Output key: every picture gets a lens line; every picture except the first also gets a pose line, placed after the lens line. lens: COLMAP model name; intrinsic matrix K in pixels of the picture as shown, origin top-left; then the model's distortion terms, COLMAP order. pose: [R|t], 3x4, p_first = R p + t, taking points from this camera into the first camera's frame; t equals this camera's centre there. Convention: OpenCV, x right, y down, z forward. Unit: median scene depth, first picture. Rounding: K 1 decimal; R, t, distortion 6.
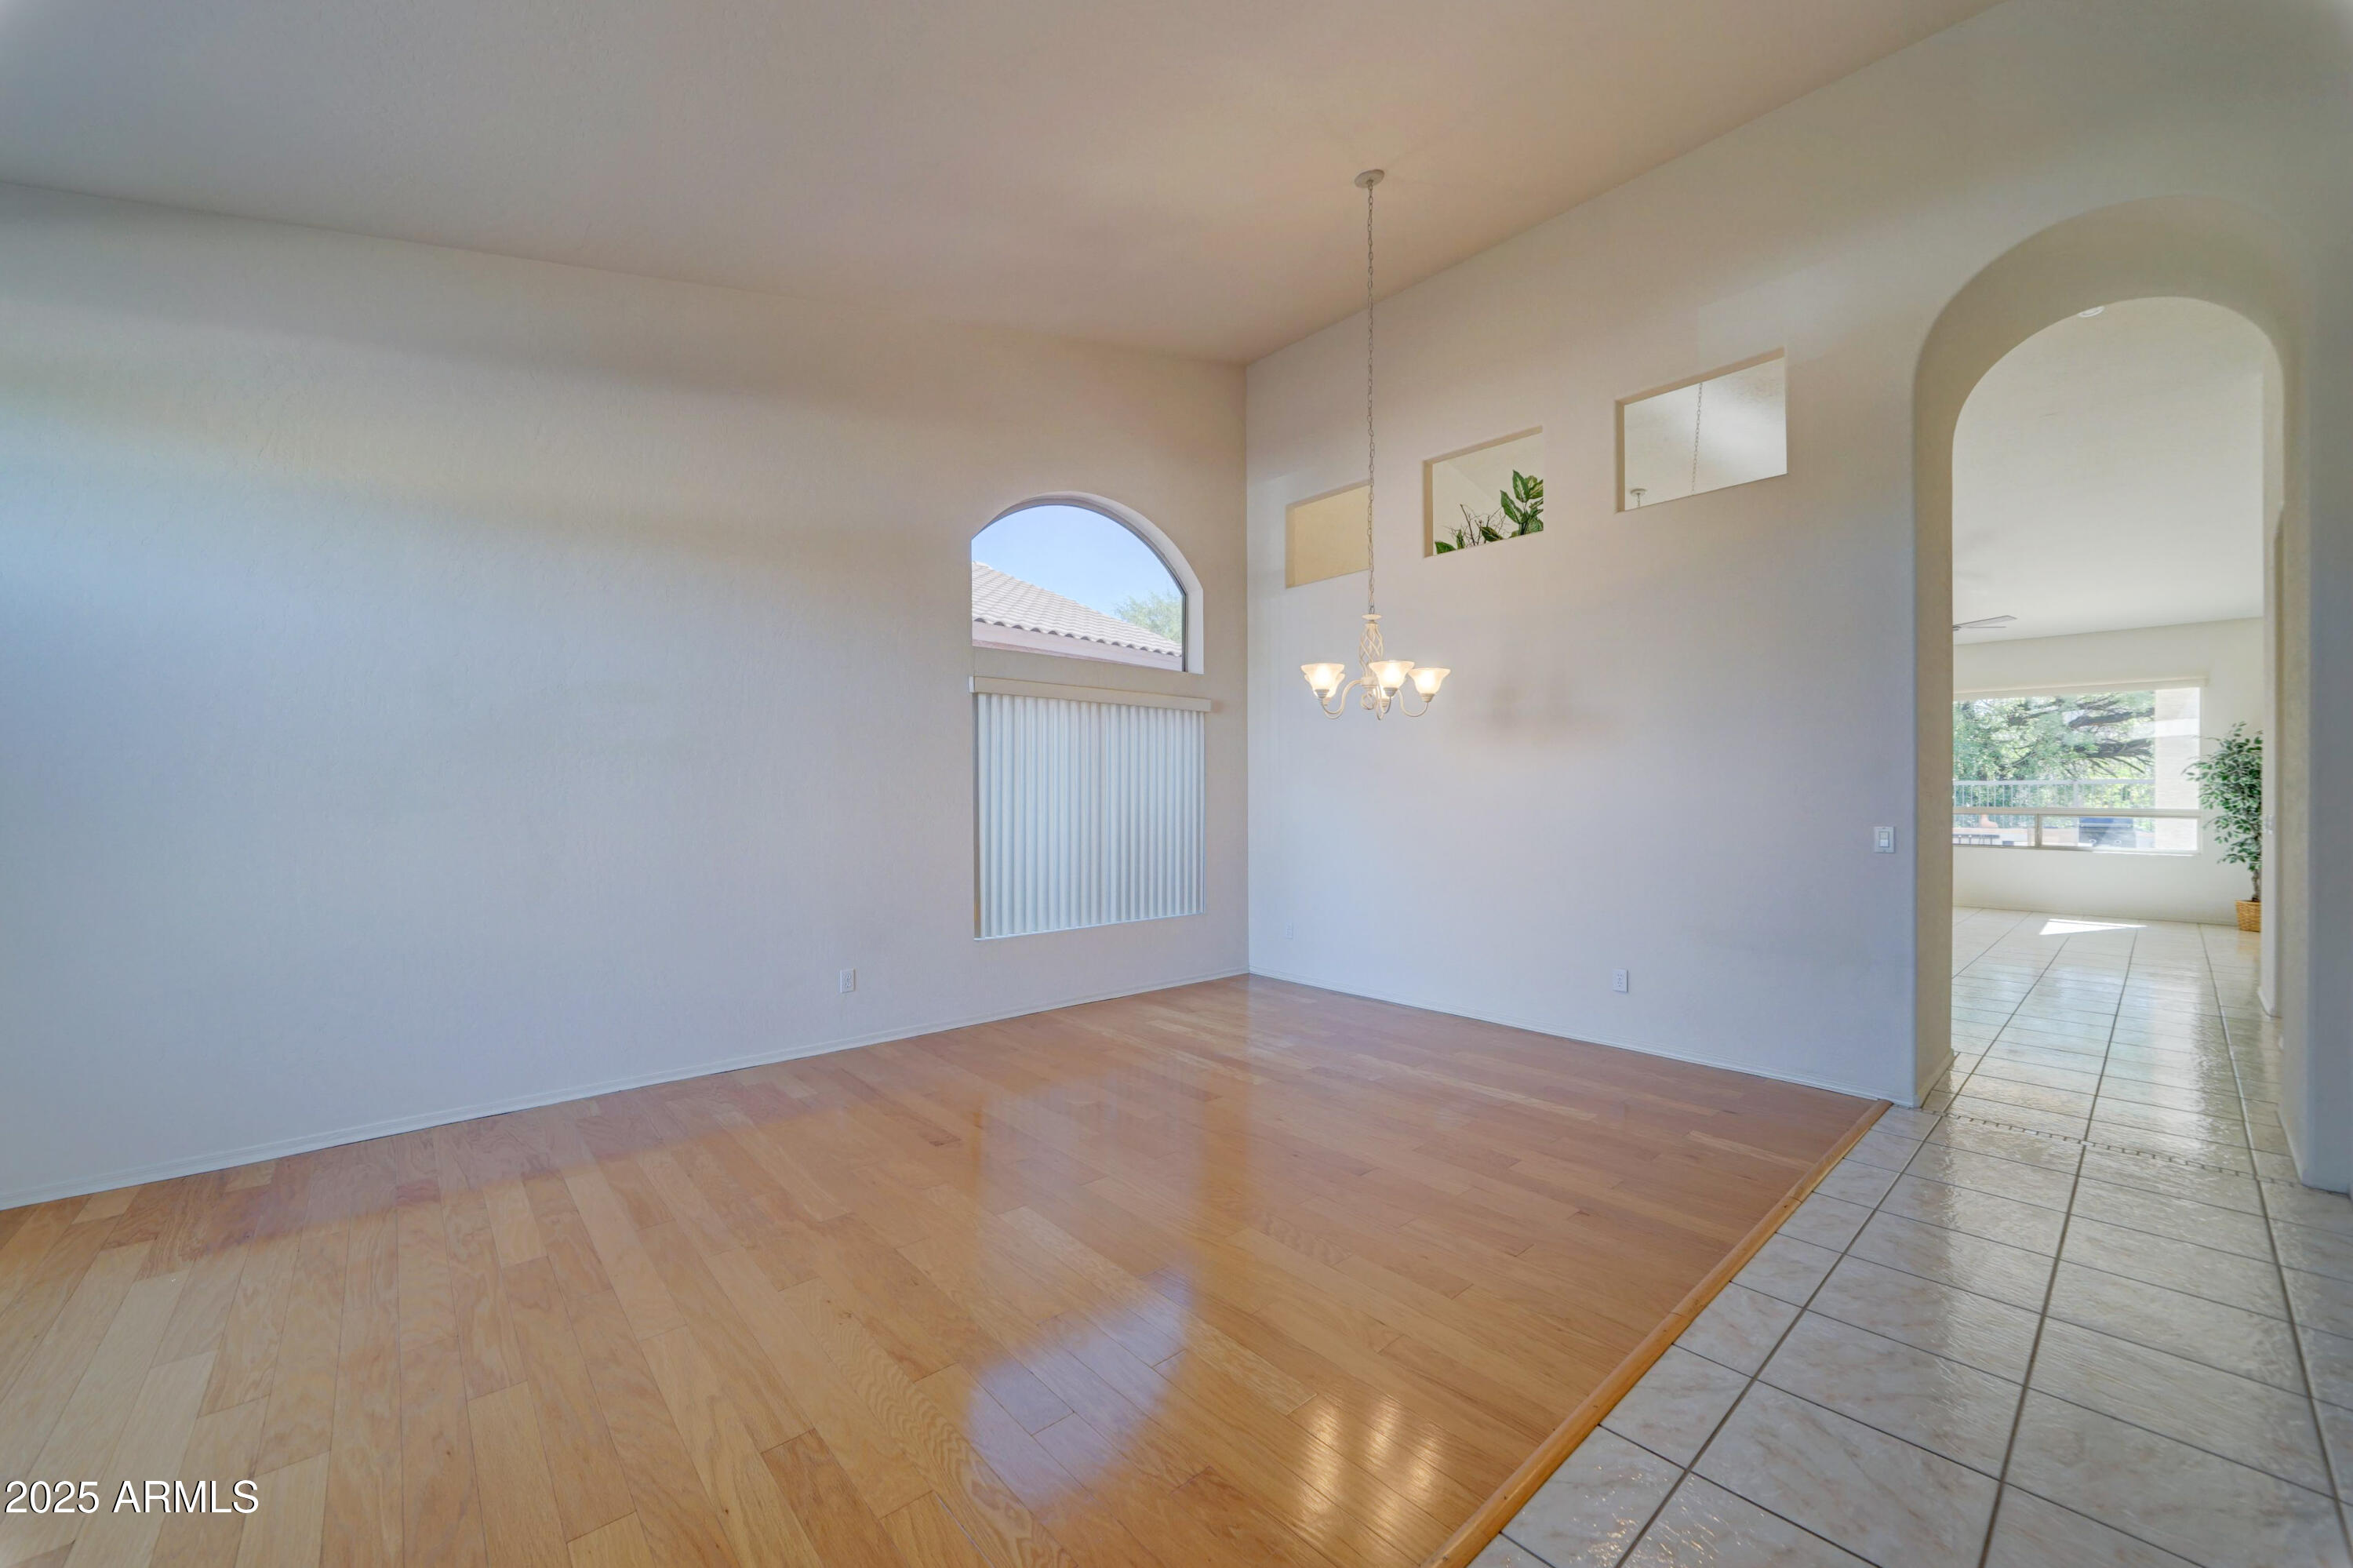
lens RADIAL K [[912.3, 0, 1164.1], [0, 912.3, 787.5], [0, 0, 1]] dist [-0.001628, 0.000087]
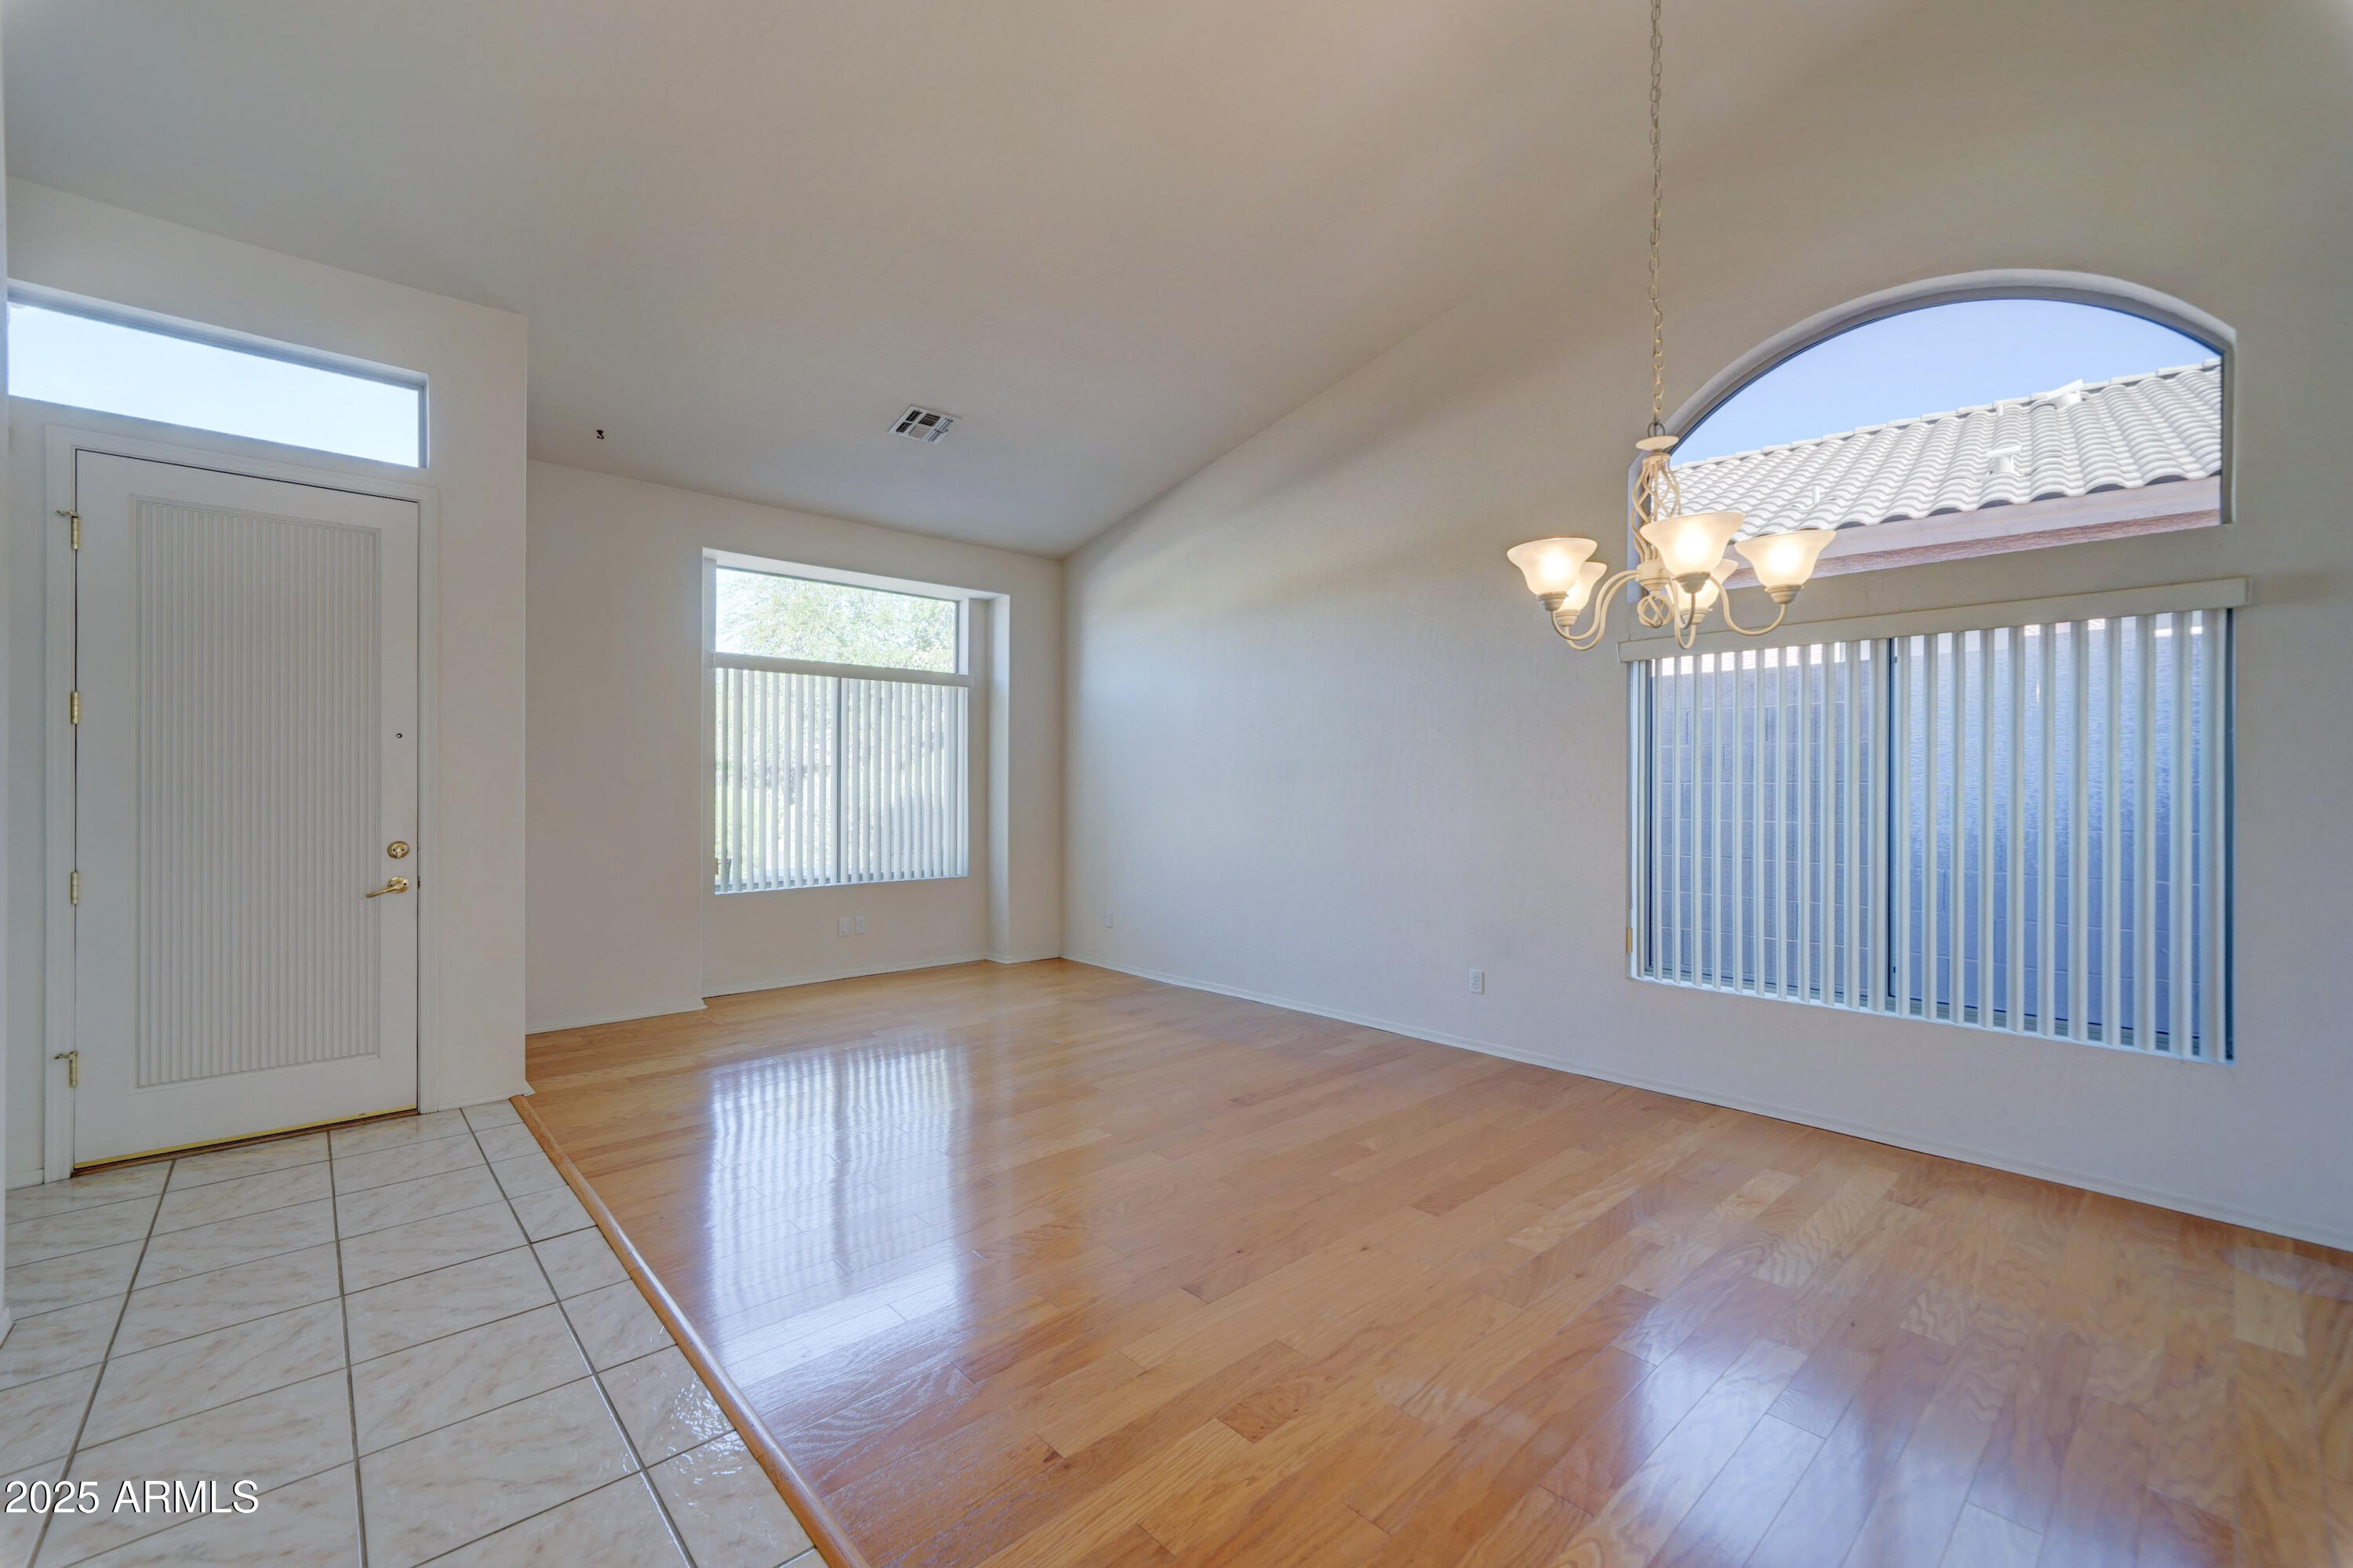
lens RADIAL K [[955.7, 0, 1151.1], [0, 955.7, 788.7], [0, 0, 1]] dist [-0.001682, -0.000083]
pose [[-0.001068, -0.000803, -0.999999, 0.756439], [0.000324, 1.000000, -0.000804, 0.005184], [0.999999, -0.000325, -0.001068, 0.723947]]
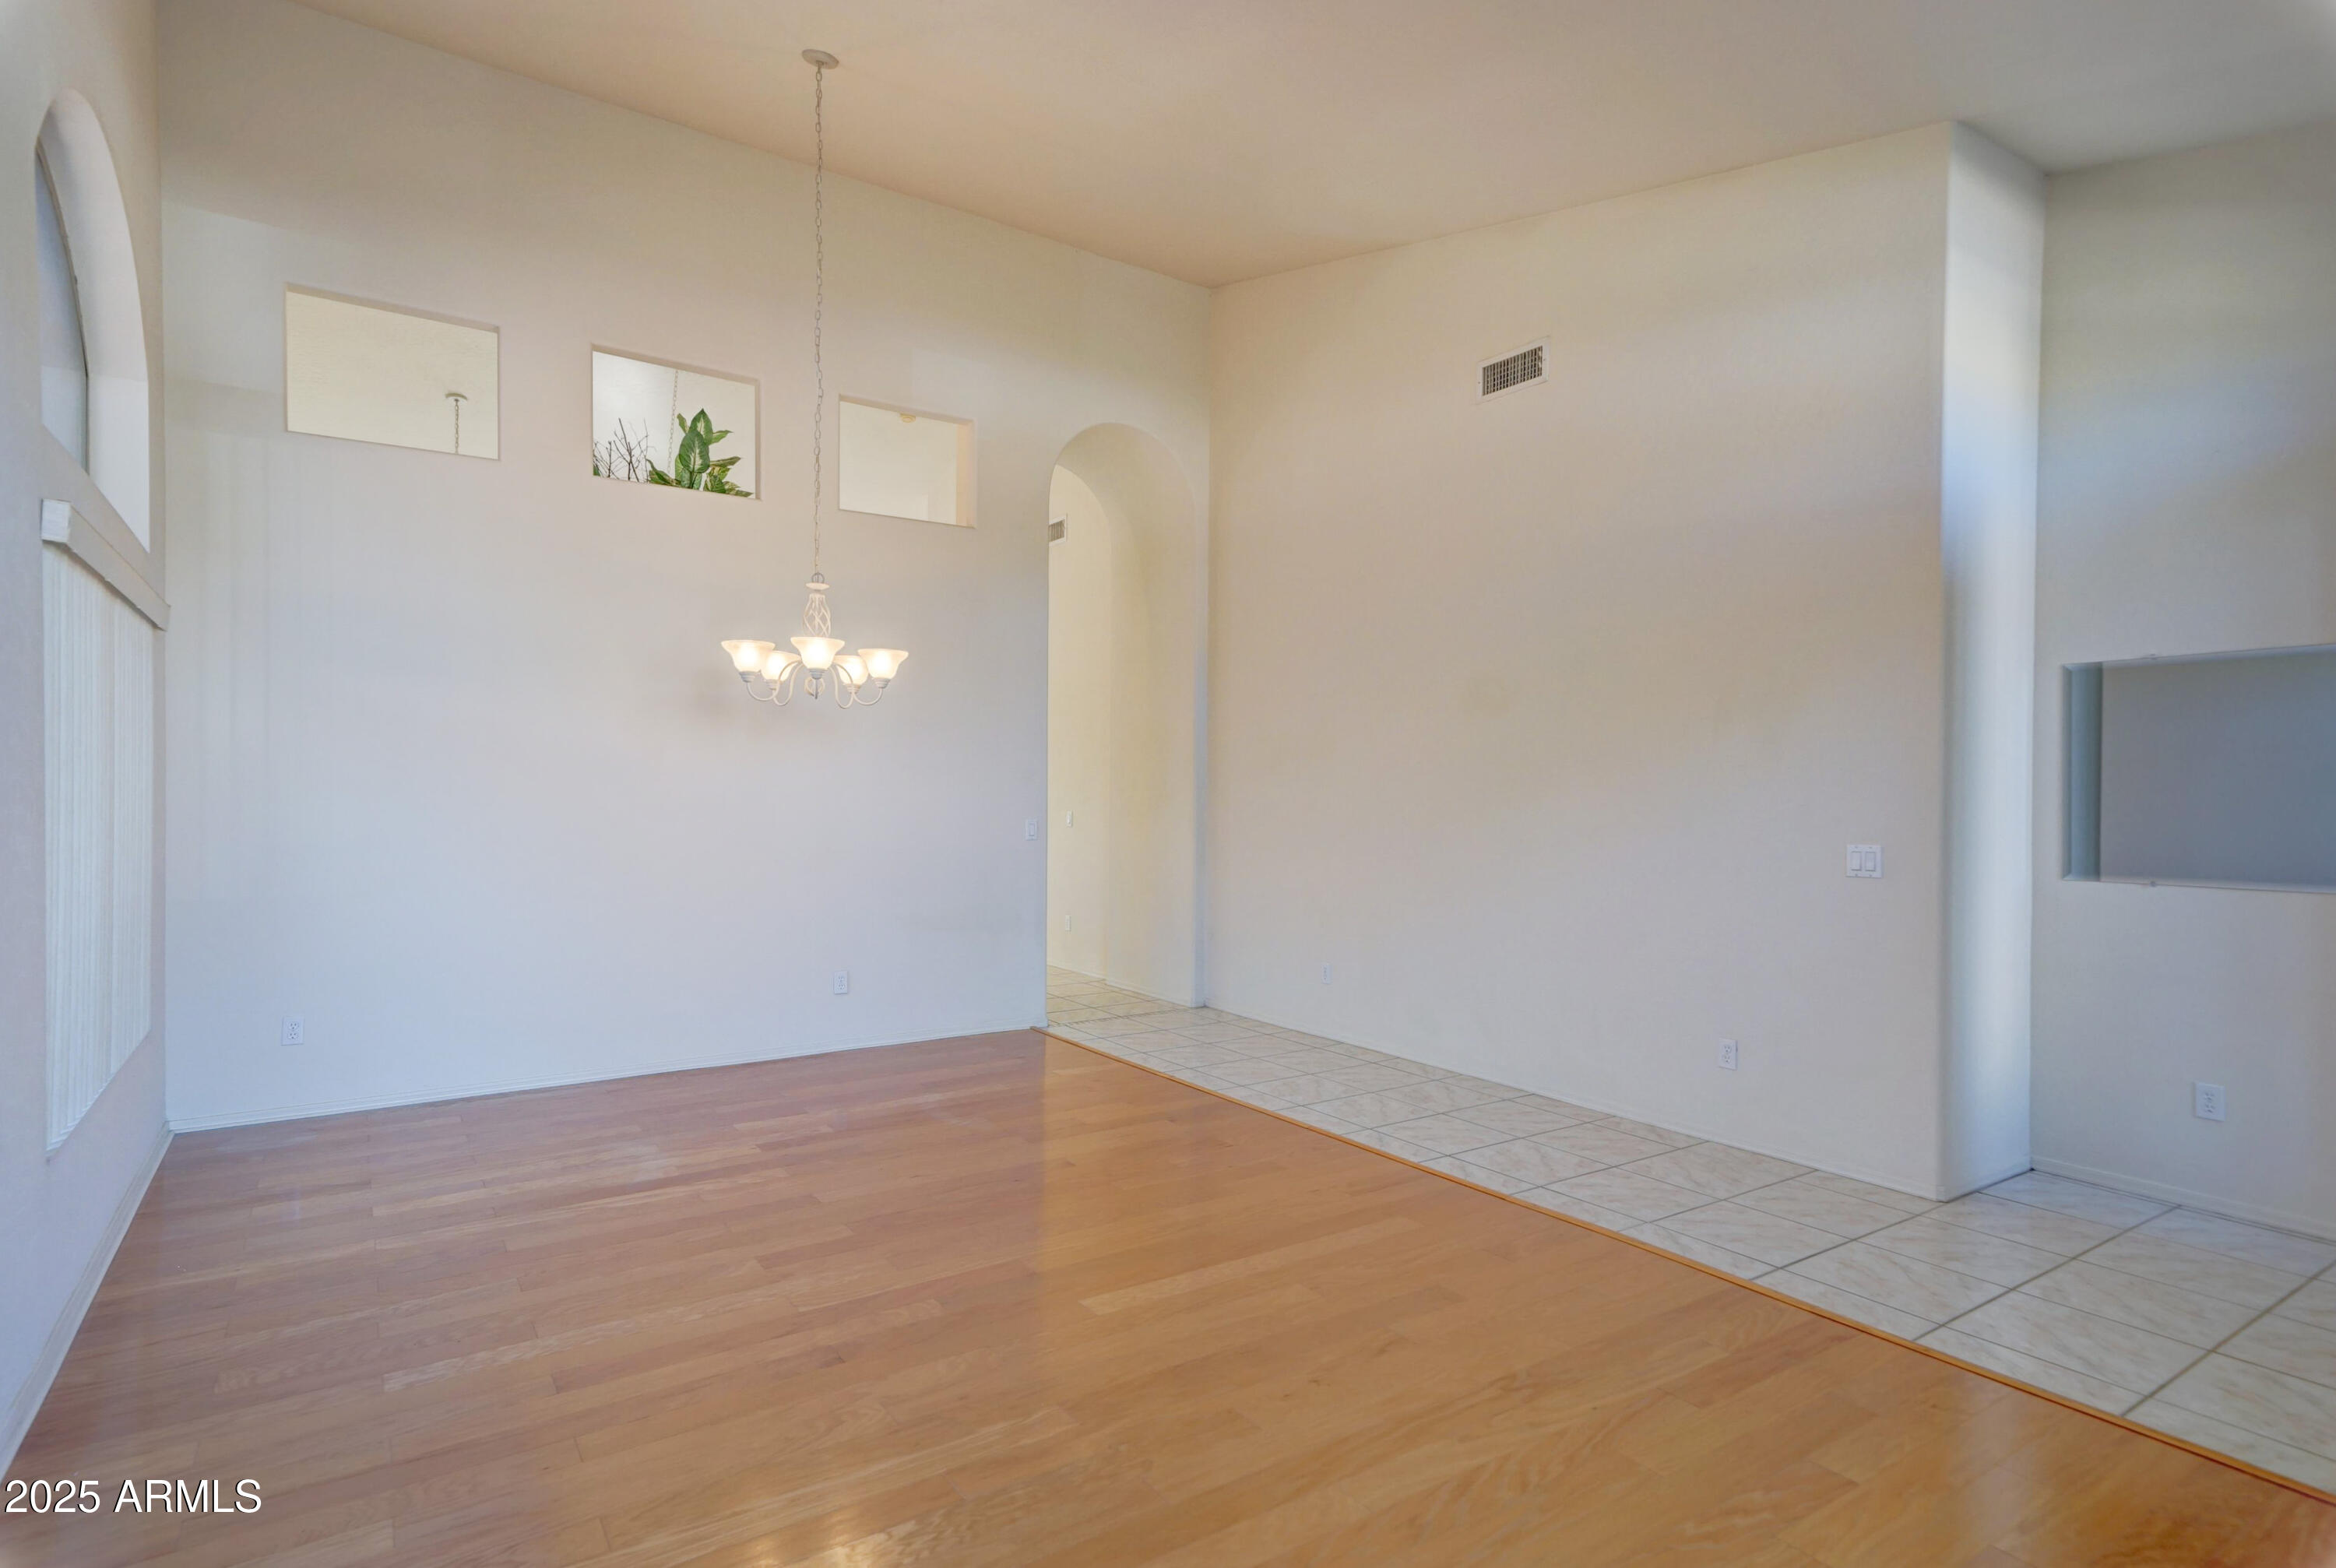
lens RADIAL K [[1200.8, 0, 1163.2], [0, 1200.8, 792.6], [0, 0, 1]] dist [0.024752, 0.000383]
pose [[0.122929, -0.000807, 0.992415, -0.839987], [-0.008975, 0.999958, 0.001924, -0.001540], [-0.992375, -0.009143, 0.122917, 0.546716]]
